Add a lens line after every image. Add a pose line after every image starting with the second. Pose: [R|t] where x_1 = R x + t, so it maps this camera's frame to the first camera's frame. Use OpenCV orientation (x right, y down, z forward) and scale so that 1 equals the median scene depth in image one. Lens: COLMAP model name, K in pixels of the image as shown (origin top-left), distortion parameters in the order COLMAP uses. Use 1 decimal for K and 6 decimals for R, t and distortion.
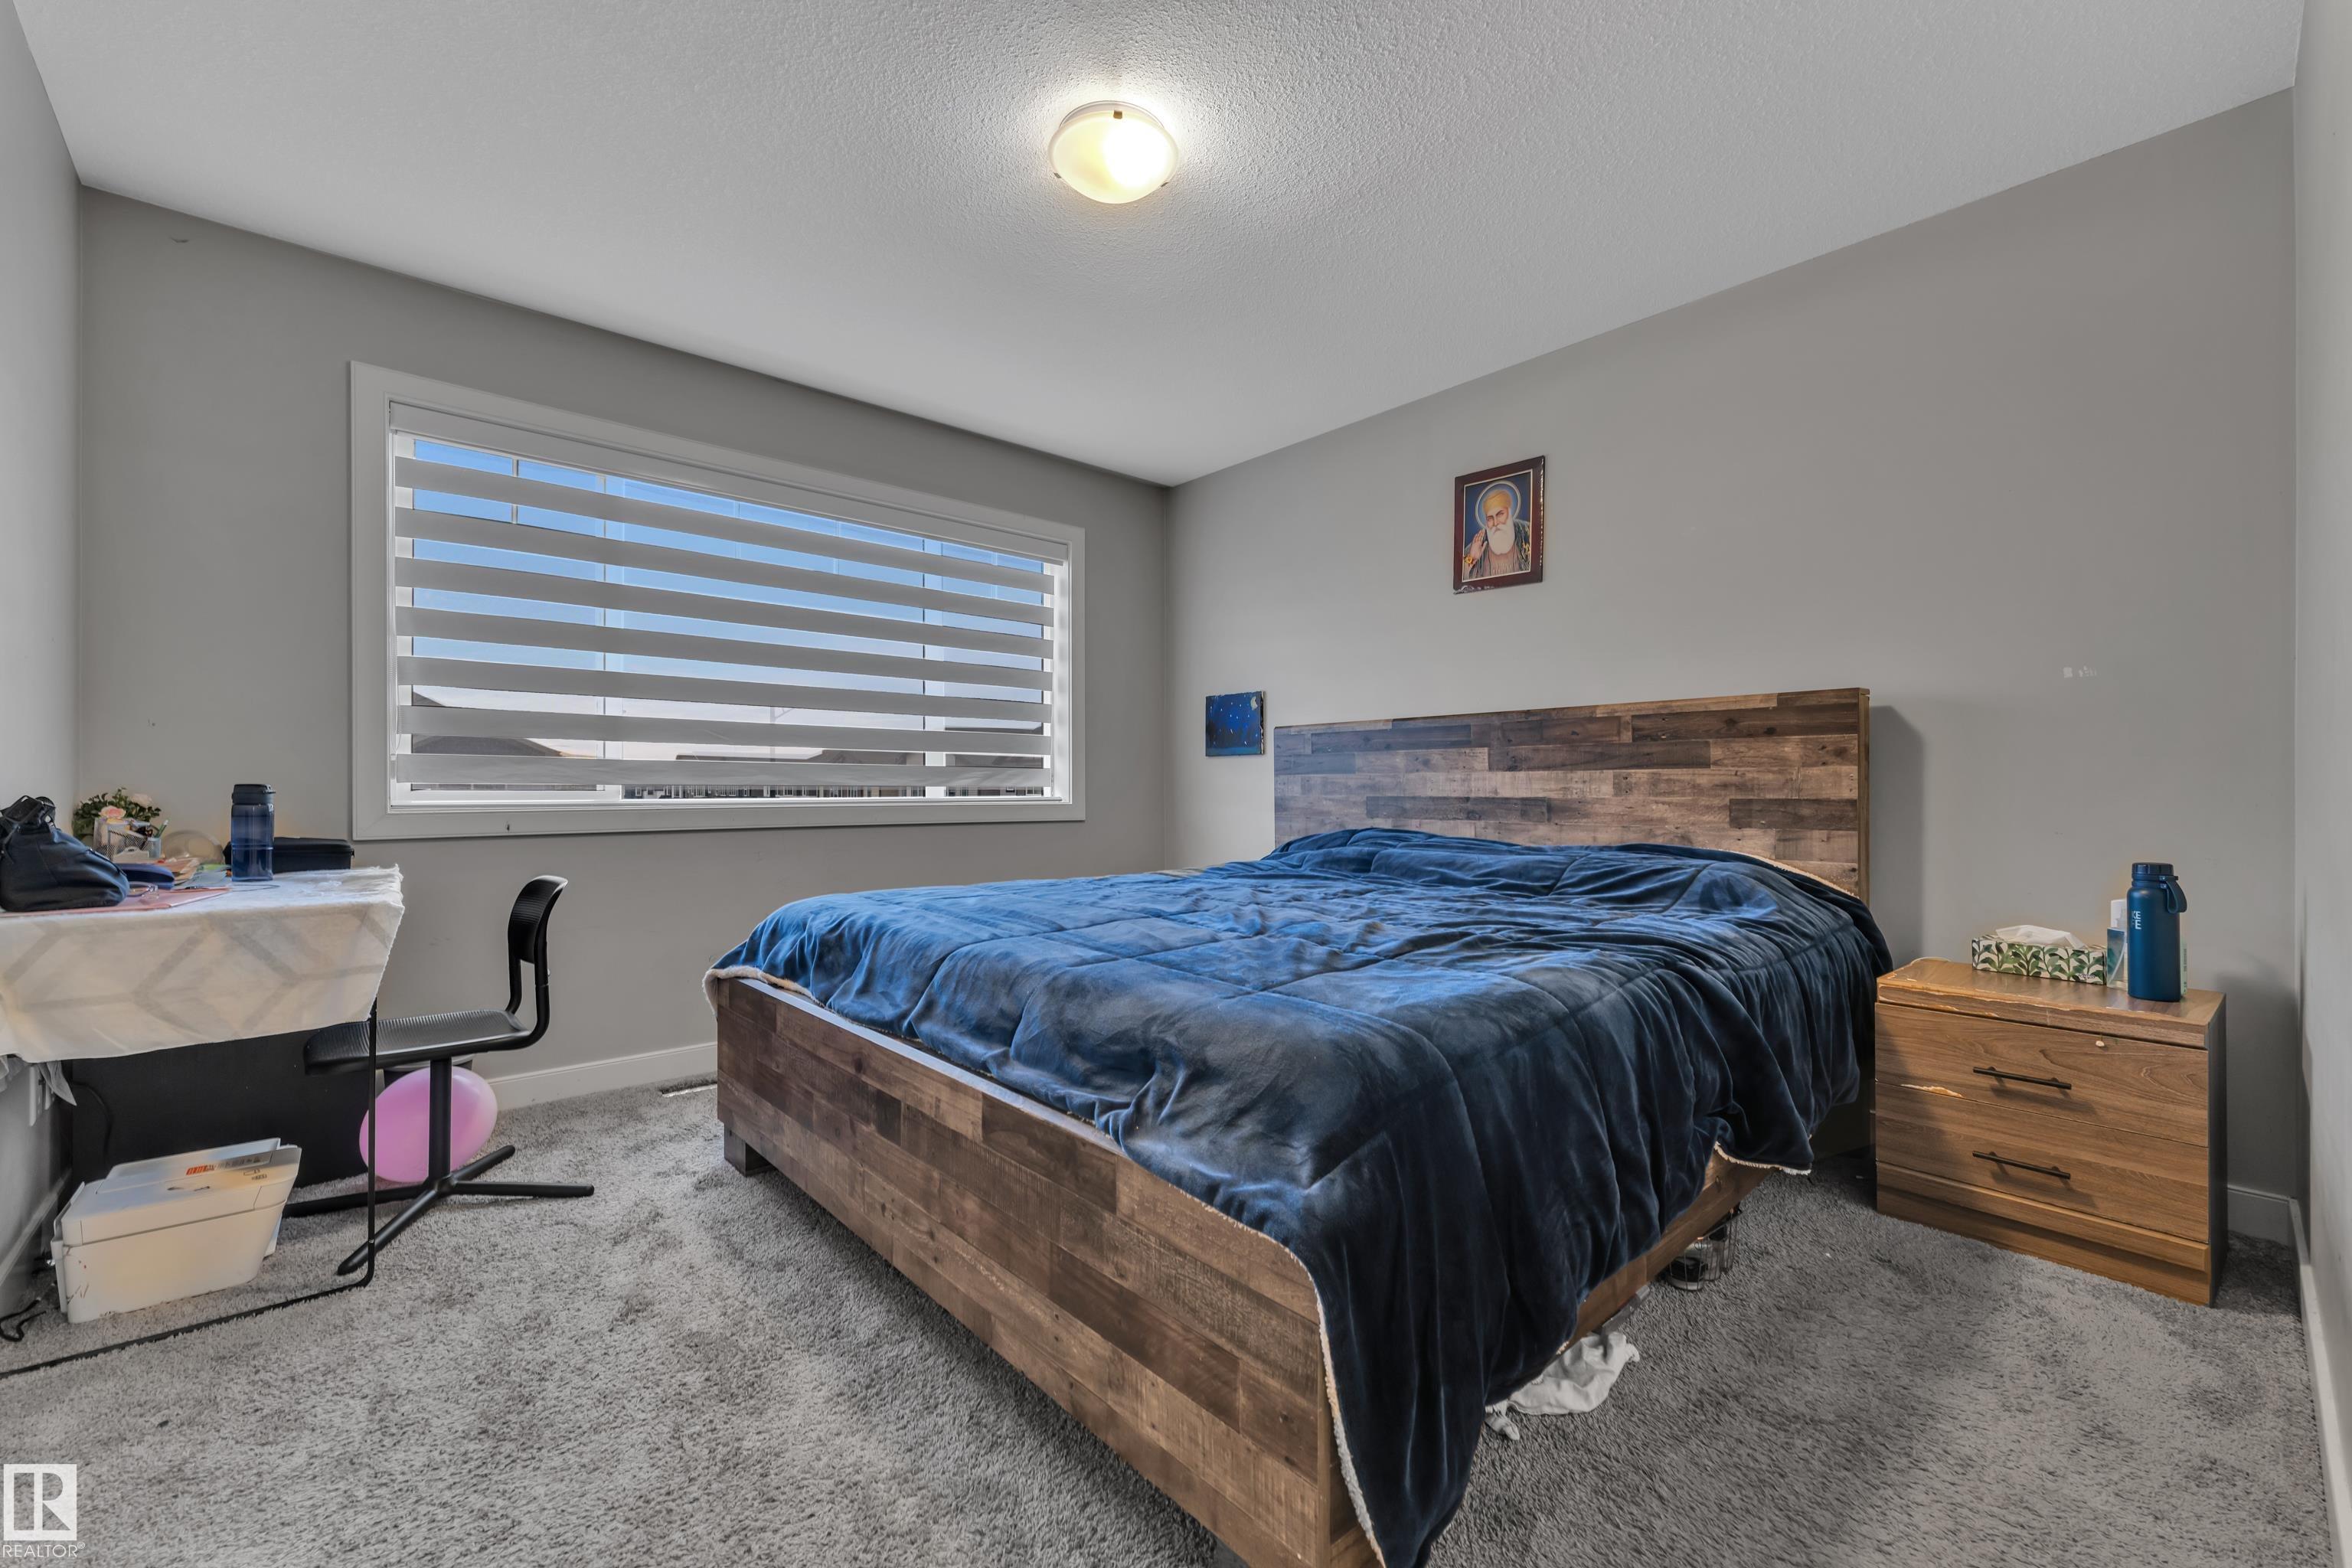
lens RADIAL K [[950.5, 0, 1178.4], [0, 950.5, 785.5], [0, 0, 1]] dist [-0.001744, -0.000102]
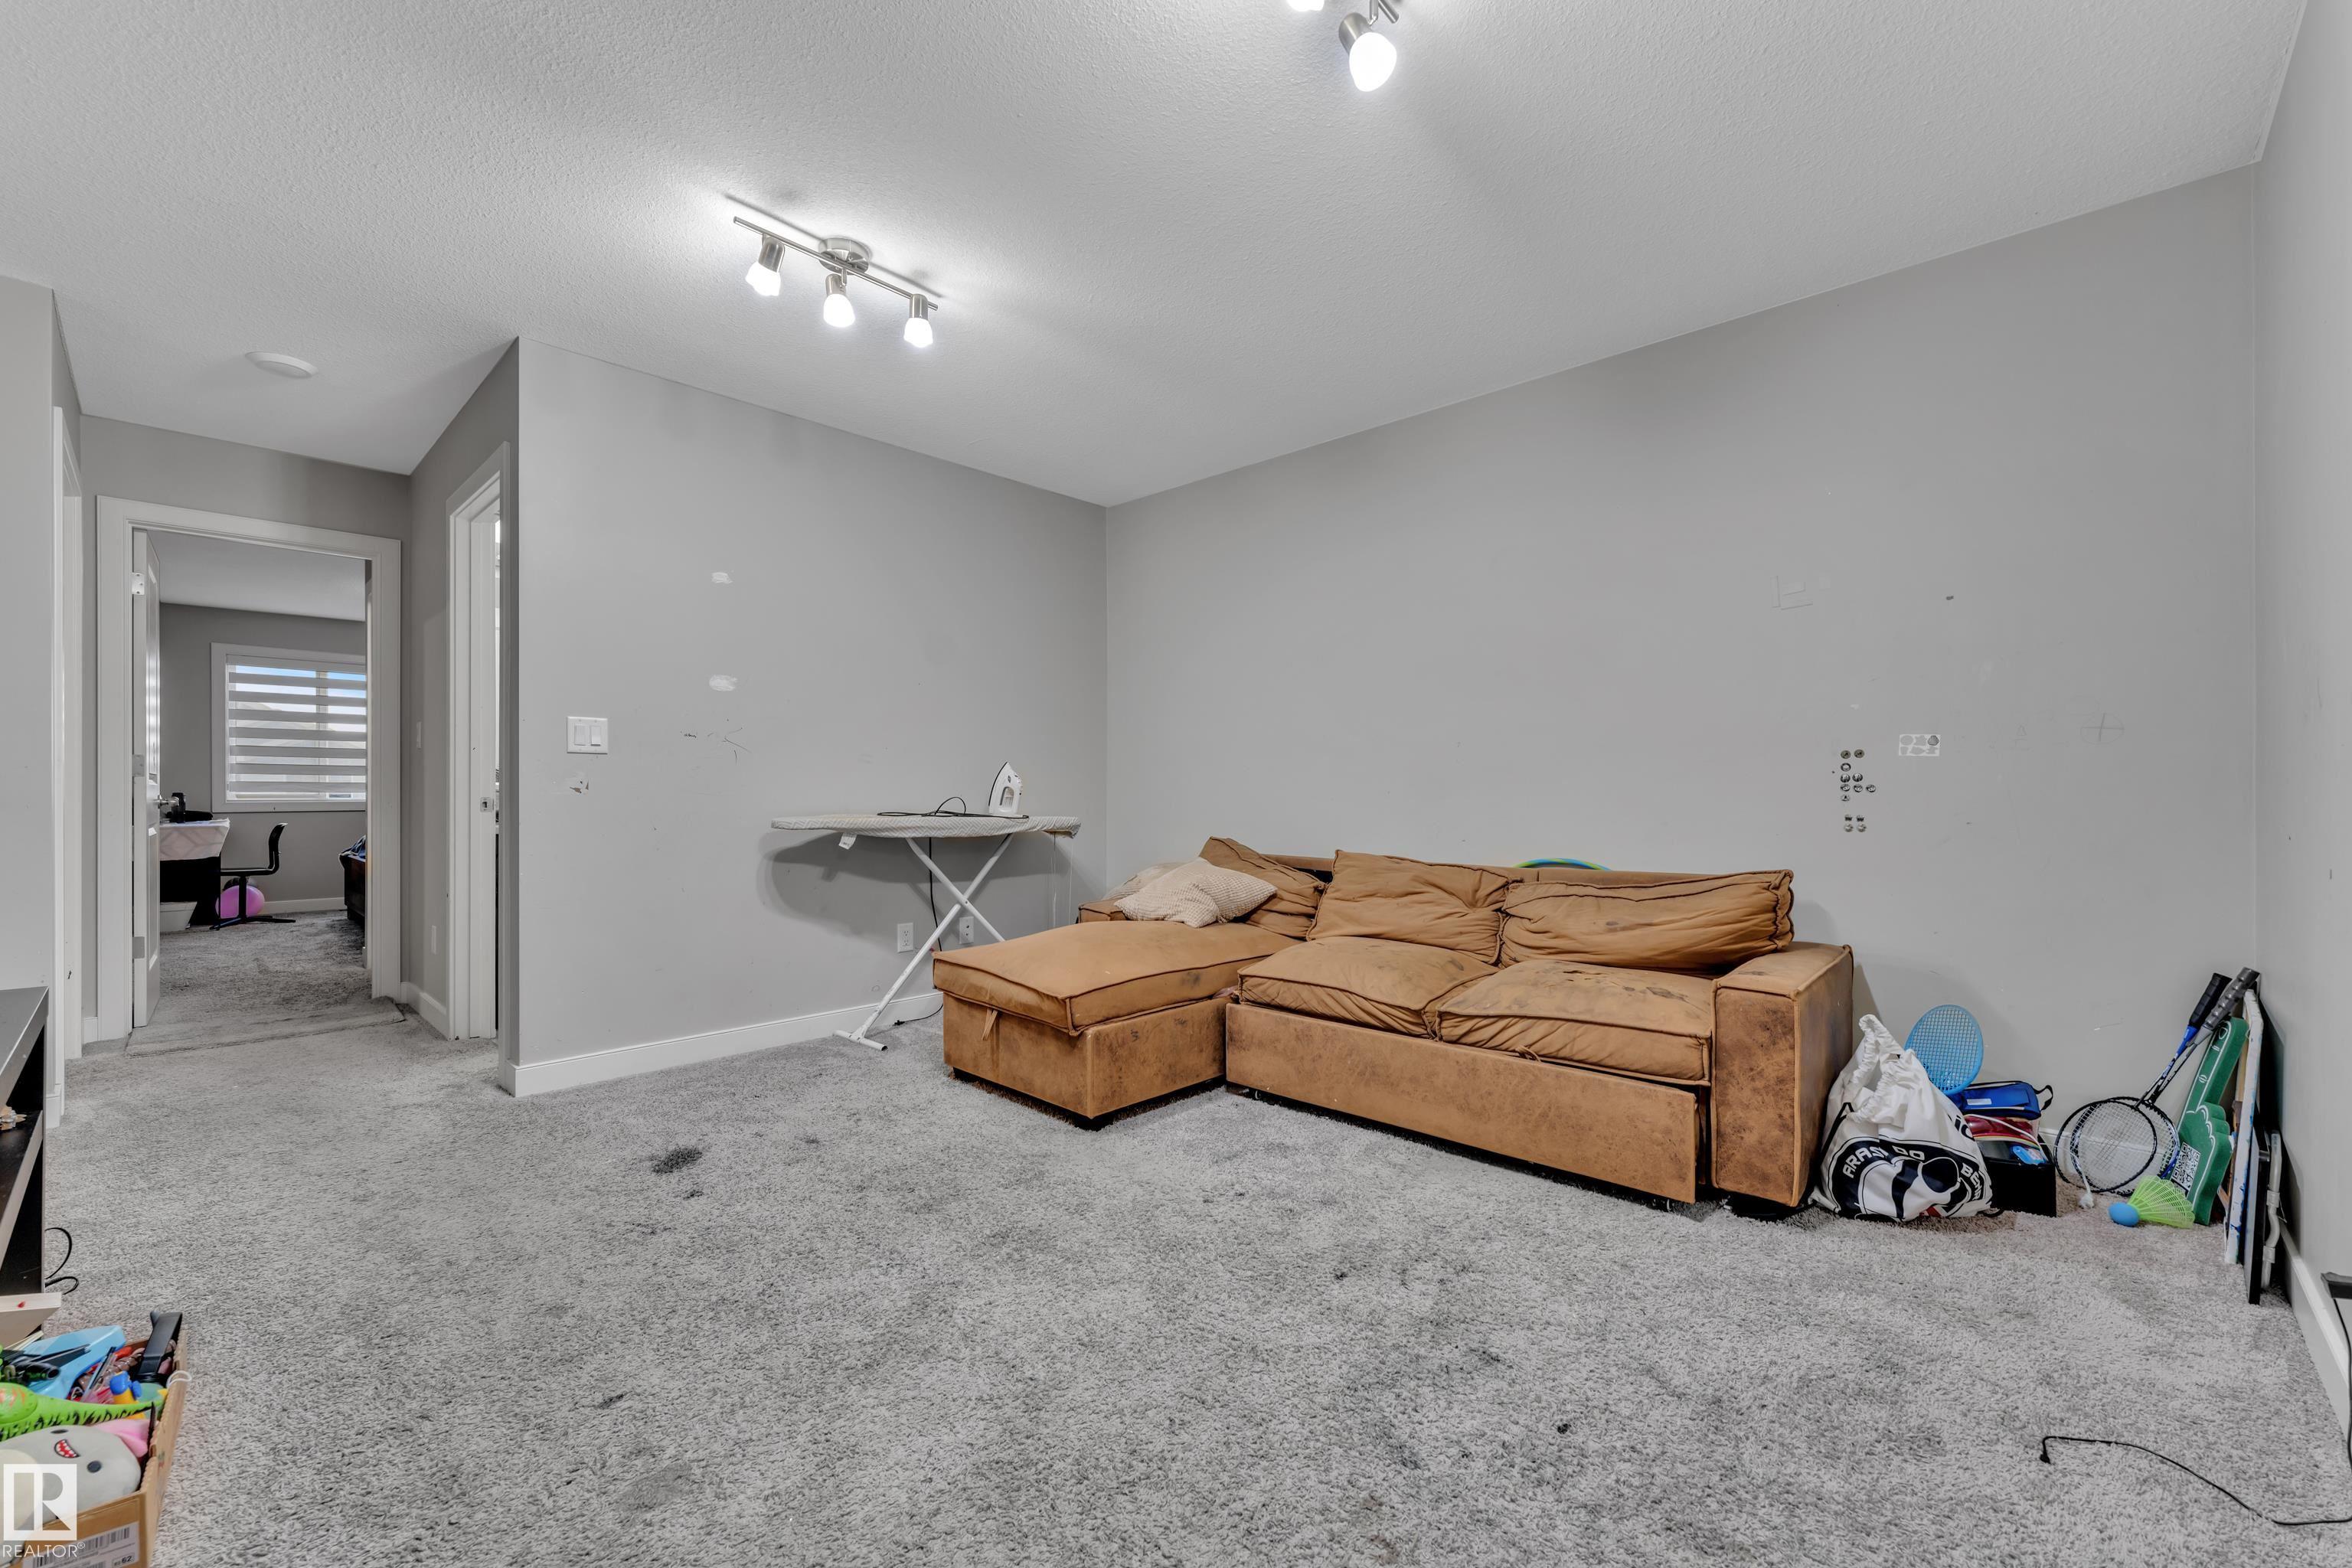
lens RADIAL K [[950.5, 0, 1174.5], [0, 950.5, 790.9], [0, 0, 1]] dist [-0.001744, -0.000102]
pose [[0.996502, 0.003787, 0.083483, 2.005983], [-0.004062, 0.999987, 0.003123, -0.030515], [-0.083470, -0.003451, 0.996504, -2.355159]]
